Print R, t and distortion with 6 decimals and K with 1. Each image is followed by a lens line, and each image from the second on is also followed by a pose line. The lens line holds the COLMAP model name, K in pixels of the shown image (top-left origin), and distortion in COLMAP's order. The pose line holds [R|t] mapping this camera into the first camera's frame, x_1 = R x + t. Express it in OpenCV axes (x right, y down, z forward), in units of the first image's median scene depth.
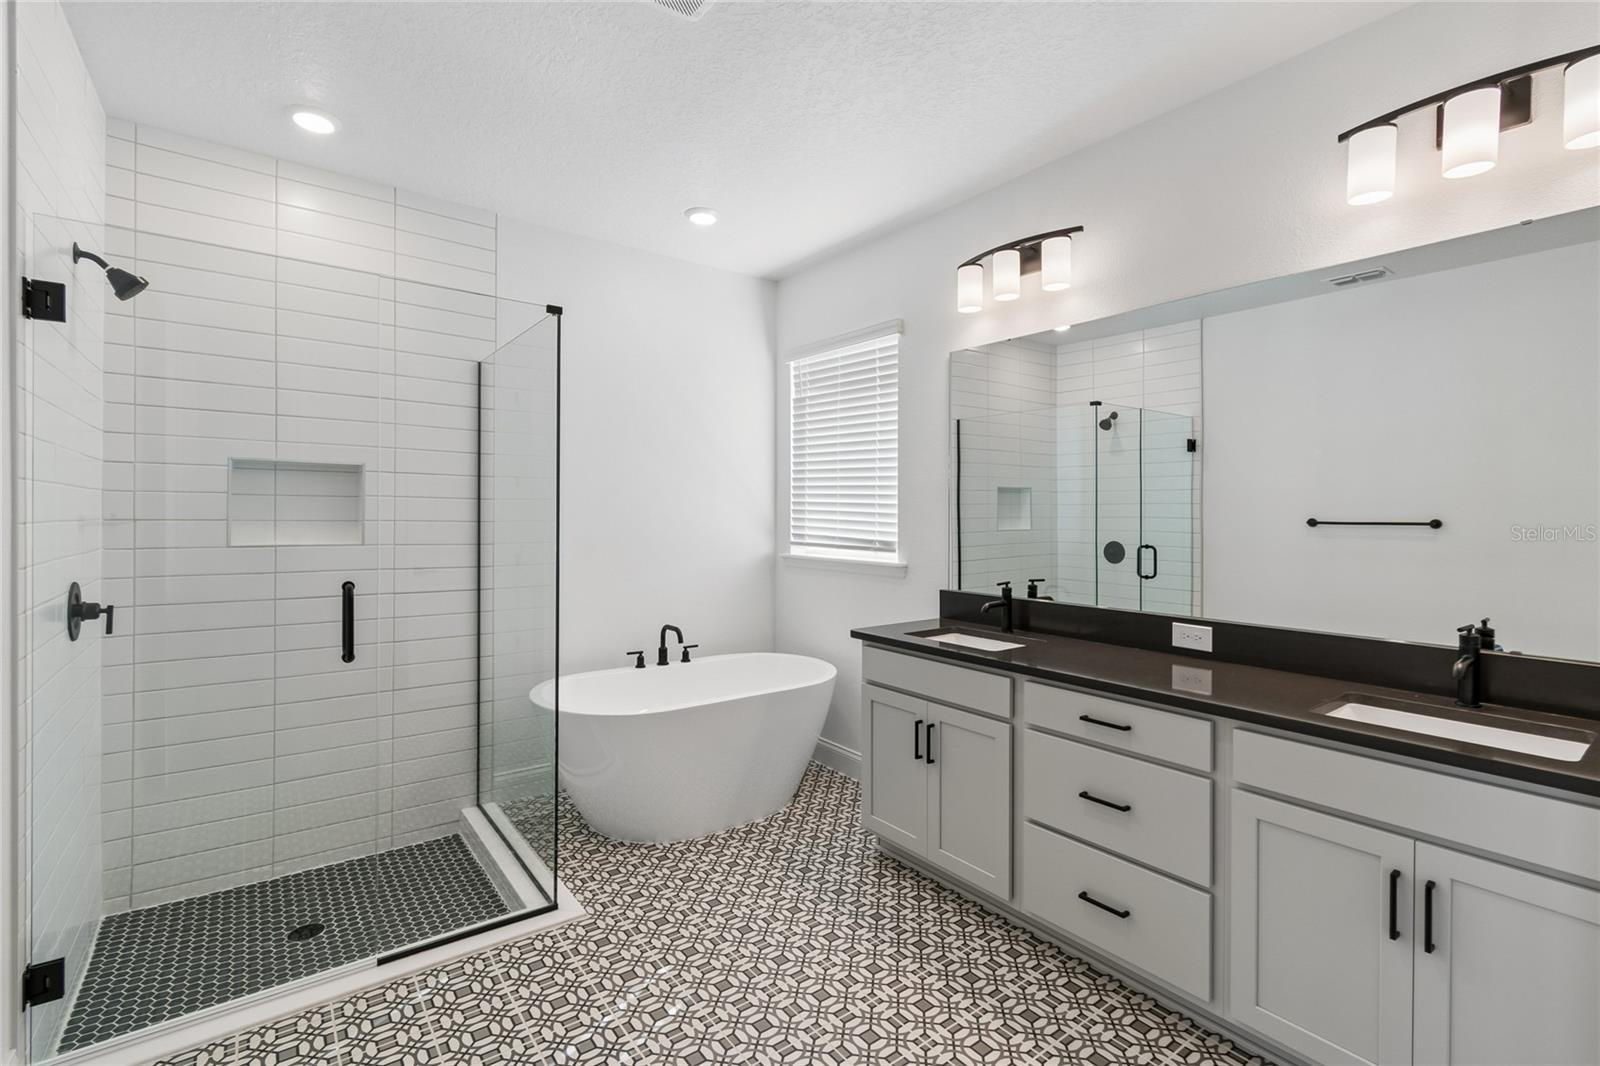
lens RADIAL K [[725.9, 0, 819.3], [0, 725.9, 521.8], [0, 0, 1]] dist [0.002691, -0.000649]
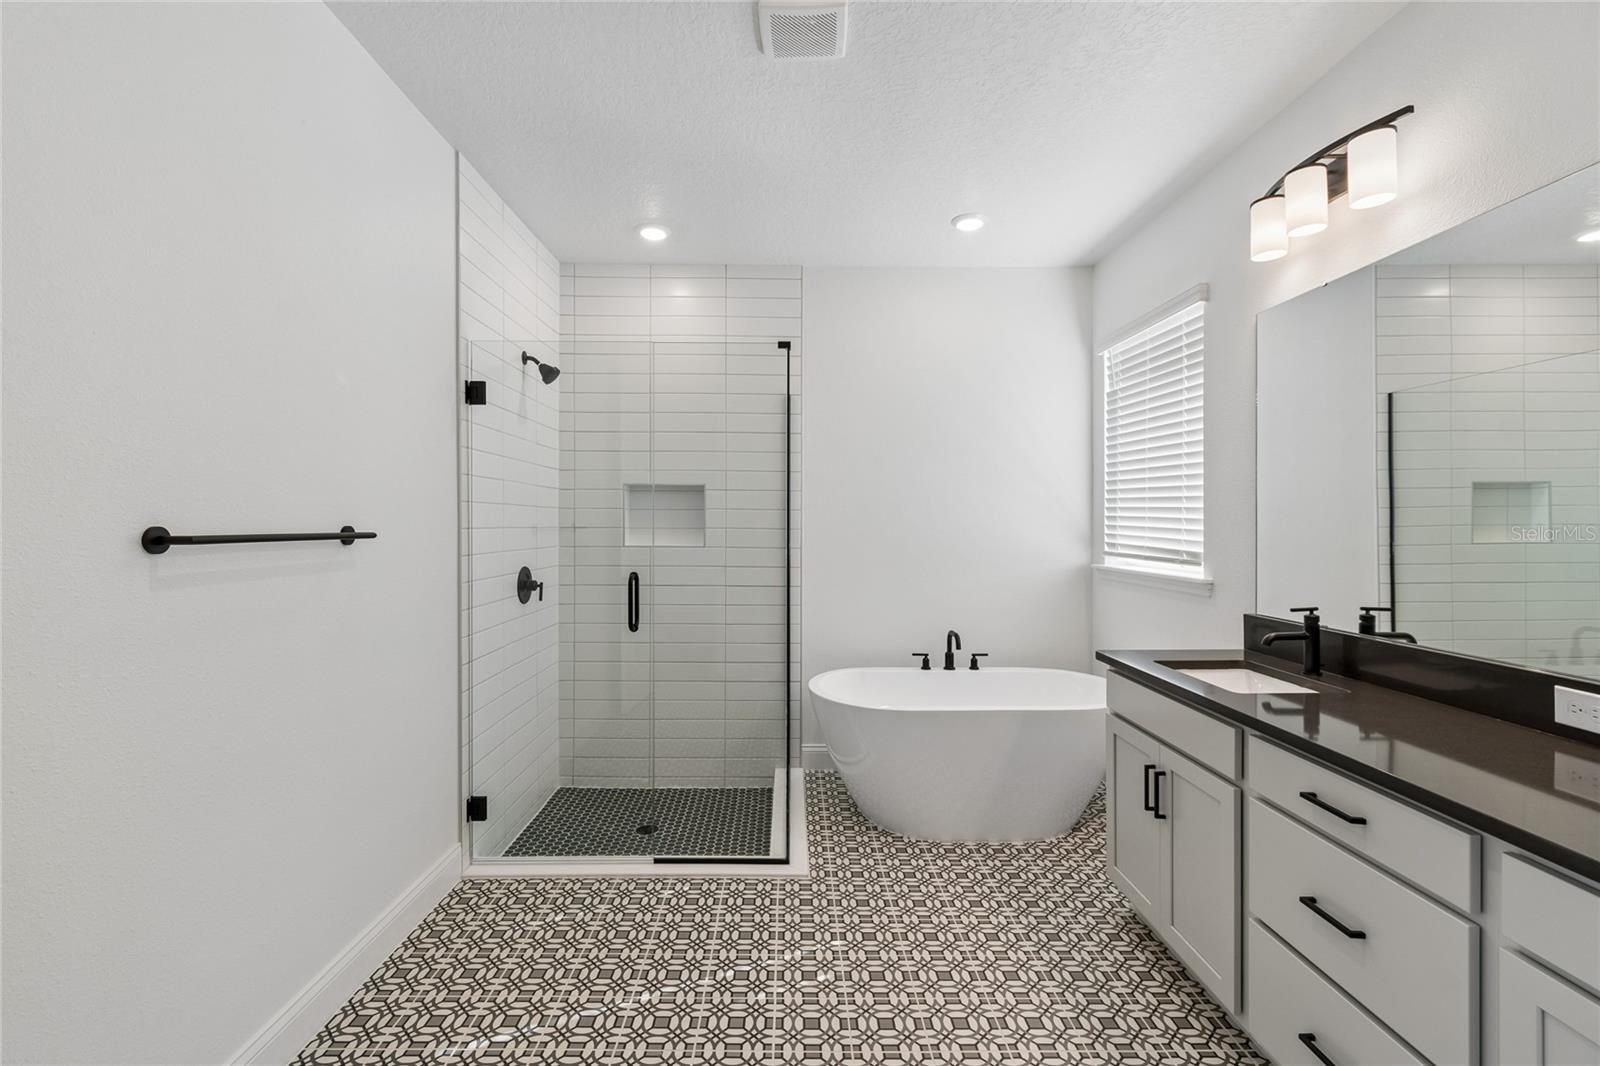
lens RADIAL K [[720.9, 0, 801.2], [0, 720.9, 531.6], [0, 0, 1]] dist [0.001749, -0.000422]
pose [[0.796071, 0.001406, -0.605202, 0.290118], [-0.001903, 0.999998, -0.000180, 0.004756], [0.605201, 0.001295, 0.796072, 0.084424]]
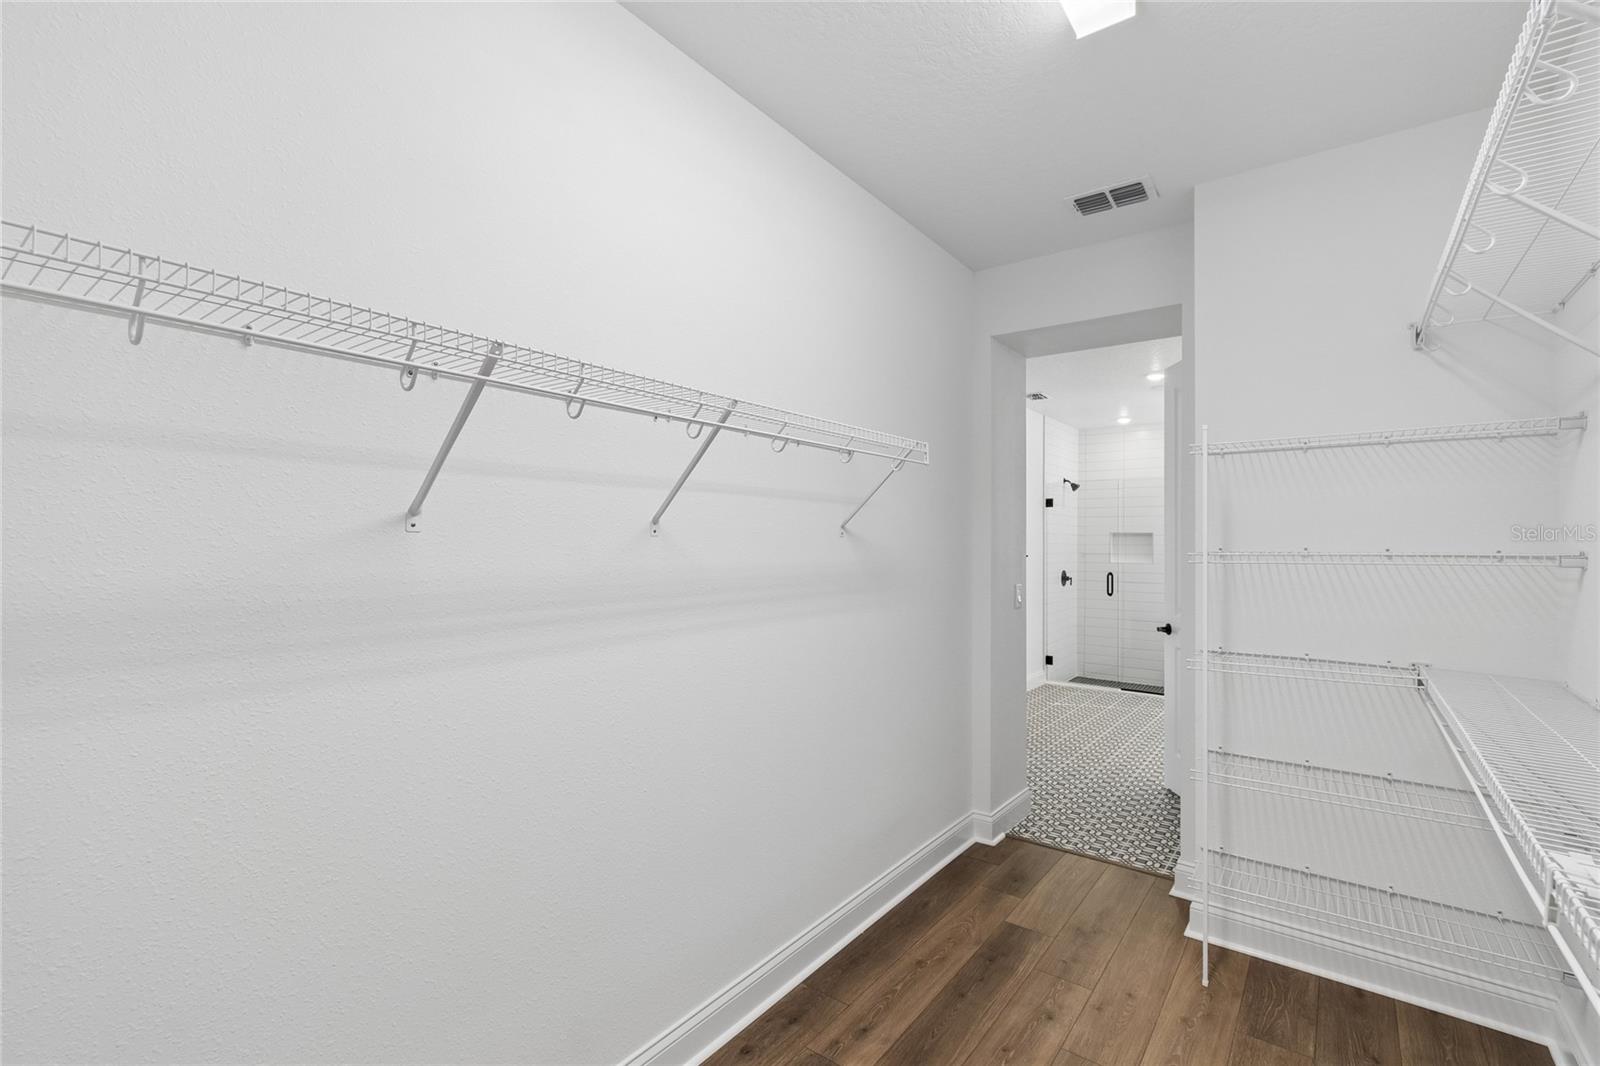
lens RADIAL K [[720.9, 0, 801.2], [0, 720.9, 531.6], [0, 0, 1]] dist [0.001749, -0.000422]
pose [[0.260012, -0.018857, -0.965421, 1.553015], [-0.016101, 0.999586, -0.023861, -0.001963], [0.965471, 0.021749, 0.259601, -0.888707]]
